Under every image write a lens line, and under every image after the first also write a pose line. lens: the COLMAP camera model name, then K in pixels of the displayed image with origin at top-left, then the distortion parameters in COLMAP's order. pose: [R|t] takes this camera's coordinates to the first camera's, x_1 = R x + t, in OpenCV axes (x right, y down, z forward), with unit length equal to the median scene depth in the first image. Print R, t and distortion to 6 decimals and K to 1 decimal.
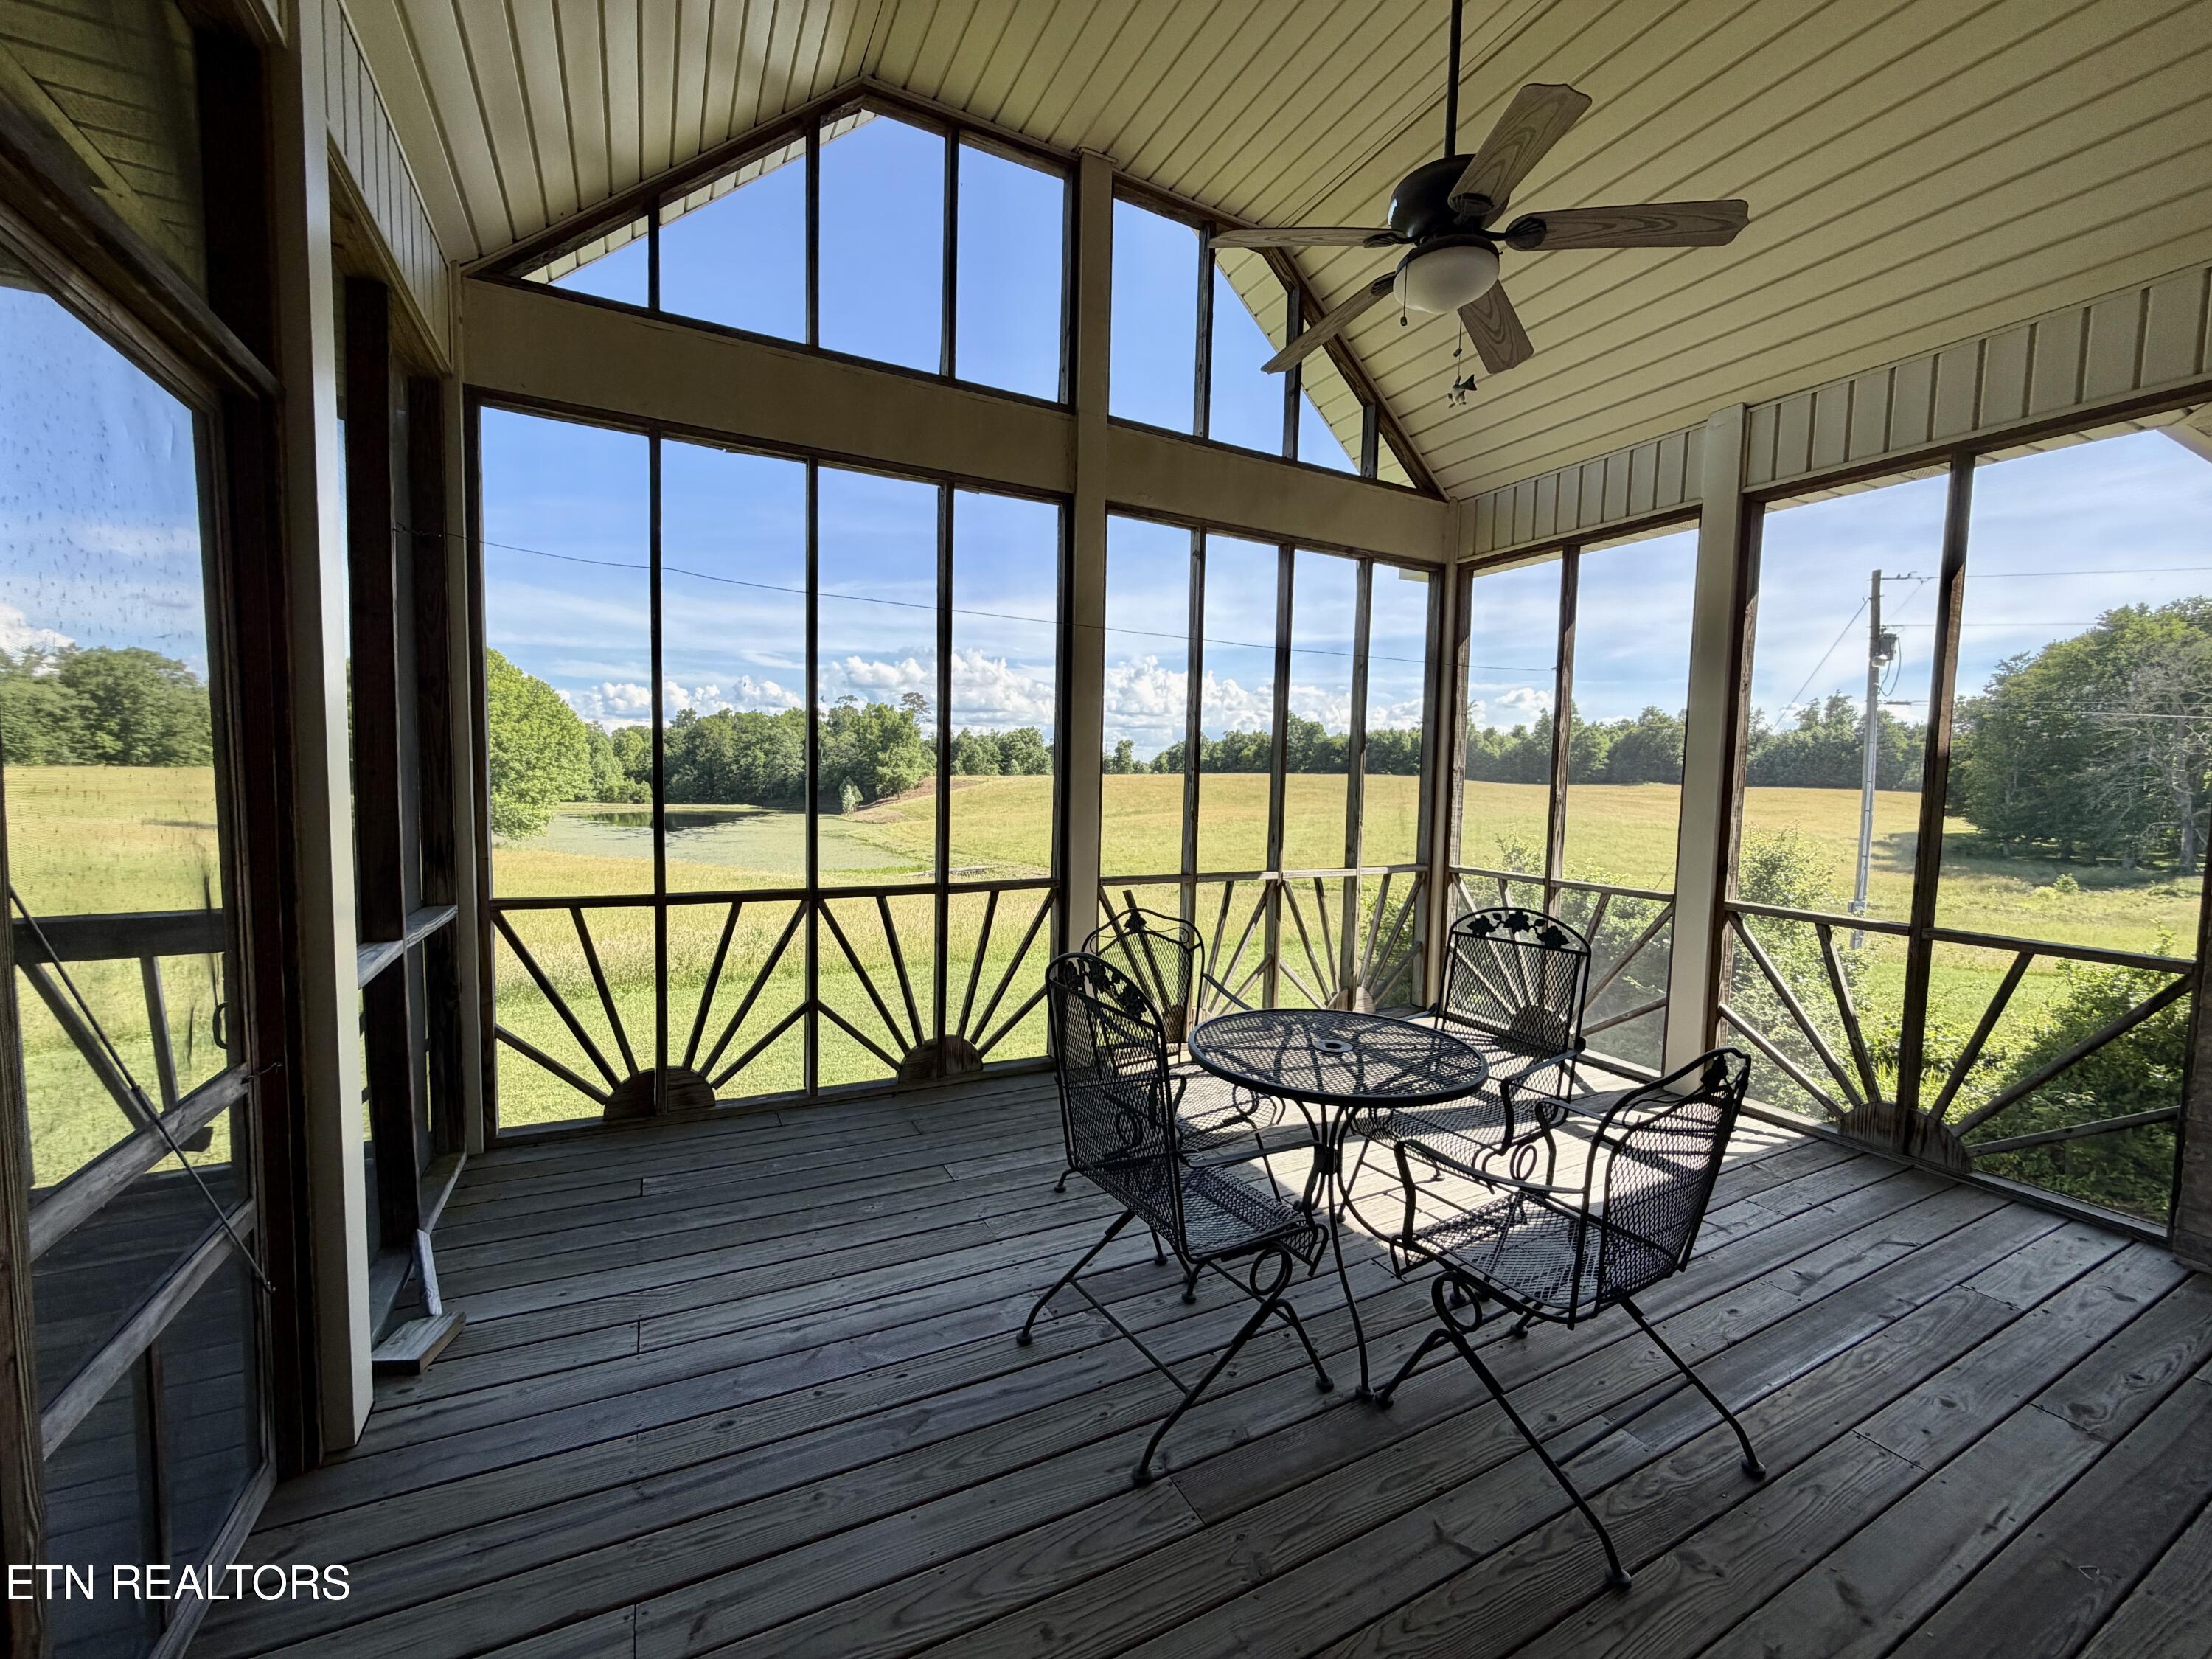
lens RADIAL K [[881.7, 0, 1095.1], [0, 881.7, 831.9], [0, 0, 1]] dist [-0.001601, 0.000014]
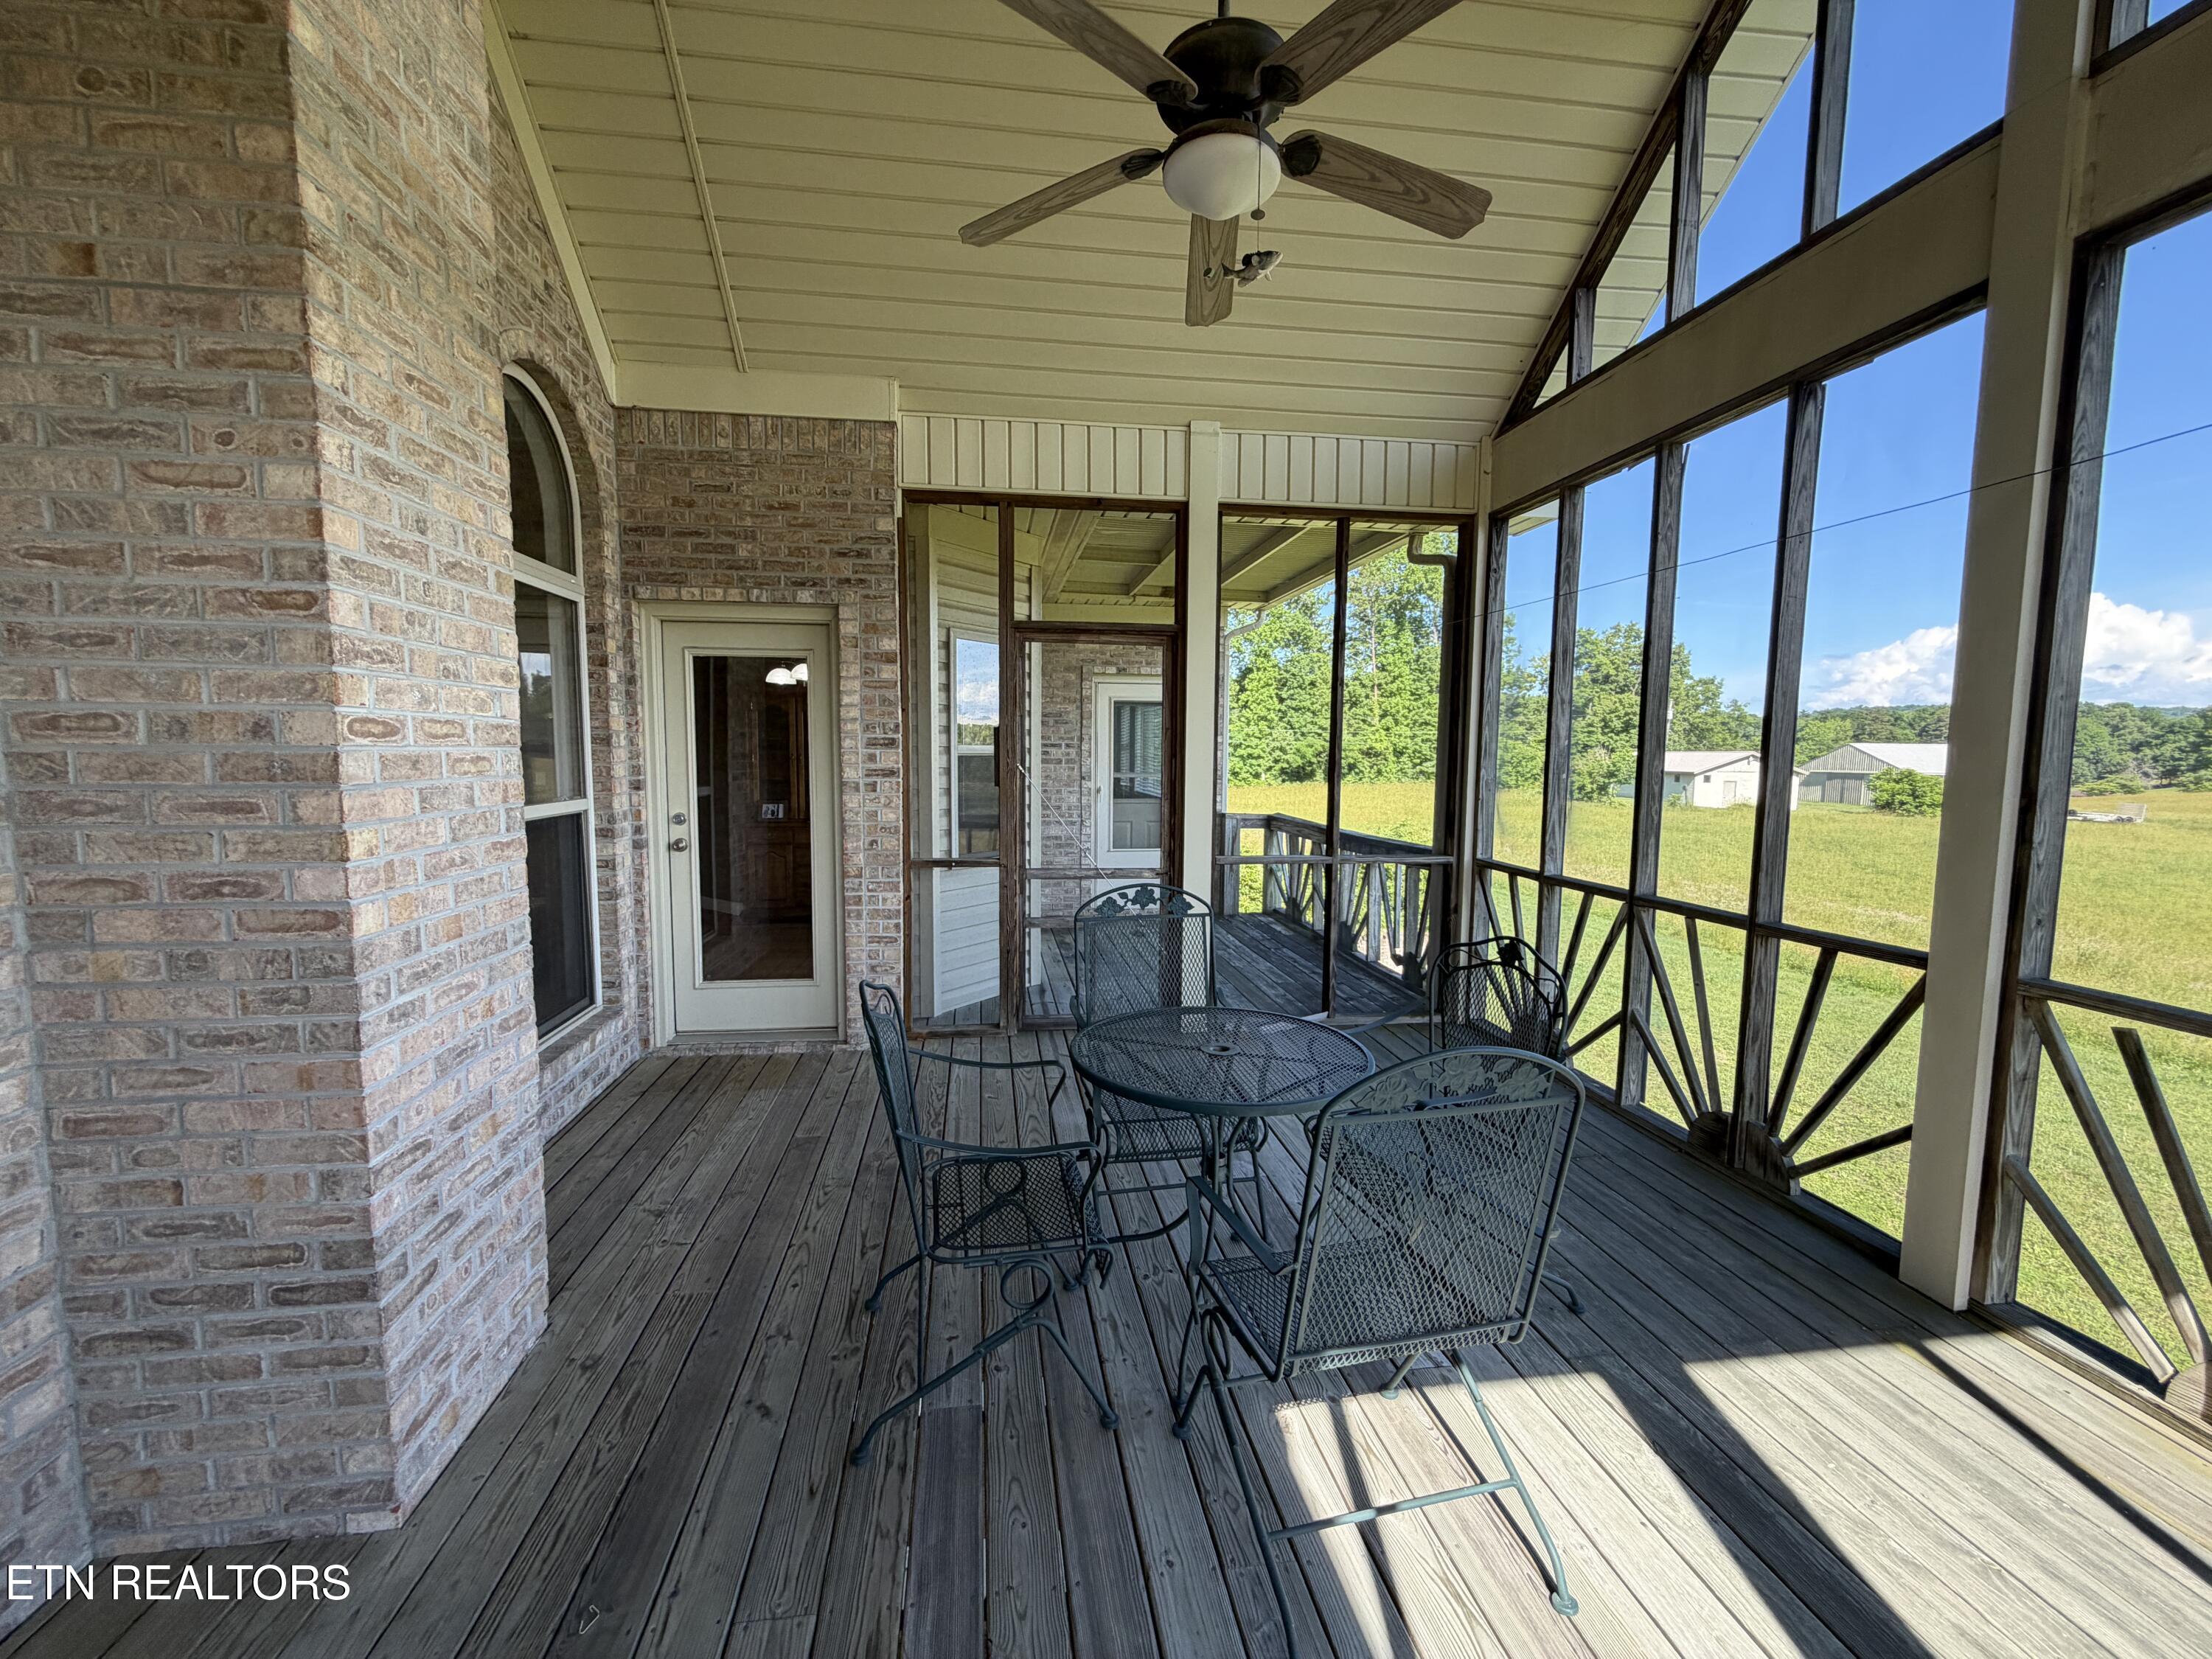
lens RADIAL K [[881.7, 0, 1095.1], [0, 881.7, 831.9], [0, 0, 1]] dist [-0.001601, 0.000014]
pose [[-0.329594, 0.063667, -0.941974, 0.766710], [-0.077910, 0.992487, 0.094341, -0.045807], [0.940903, 0.104483, -0.322157, 0.734835]]
